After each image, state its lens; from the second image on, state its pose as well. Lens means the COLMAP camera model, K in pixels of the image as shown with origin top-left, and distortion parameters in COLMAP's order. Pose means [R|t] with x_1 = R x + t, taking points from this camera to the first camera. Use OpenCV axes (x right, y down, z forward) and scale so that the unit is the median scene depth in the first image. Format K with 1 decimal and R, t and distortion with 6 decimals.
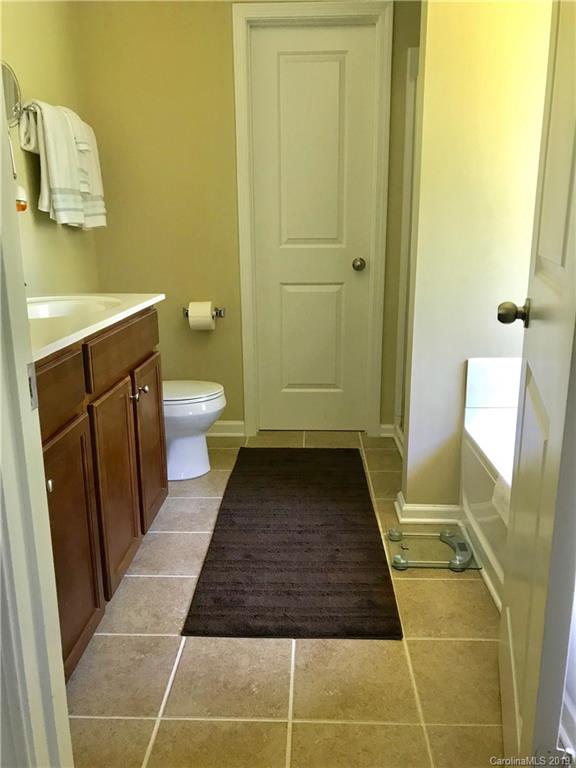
lens RADIAL K [[632.6, 0, 290.6], [0, 632.6, 380.6], [0, 0, 1]] dist [0.025793, 0.002941]
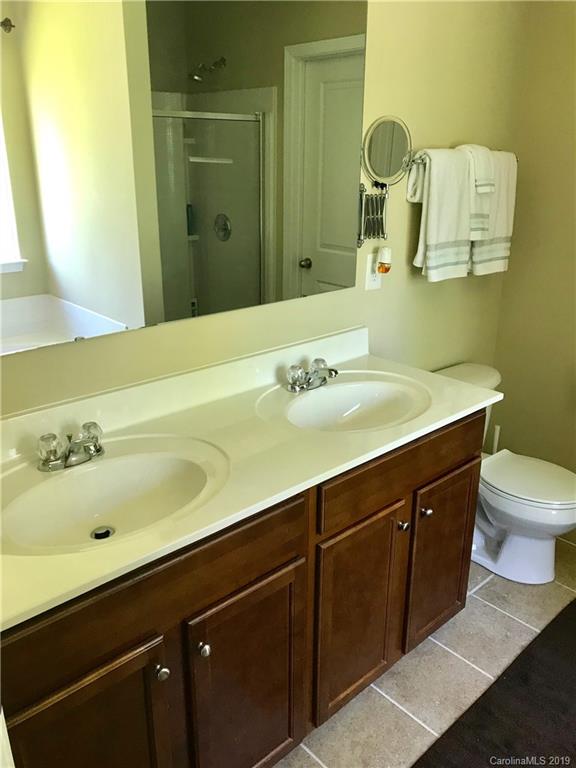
lens RADIAL K [[632.6, 0, 293.6], [0, 632.6, 388.5], [0, 0, 1]] dist [0.025793, 0.002941]
pose [[0.711779, 0.255138, -0.654427, 0.140055], [-0.184633, 0.966894, 0.176145, -0.230533], [0.677703, -0.004548, 0.735322, 0.200926]]
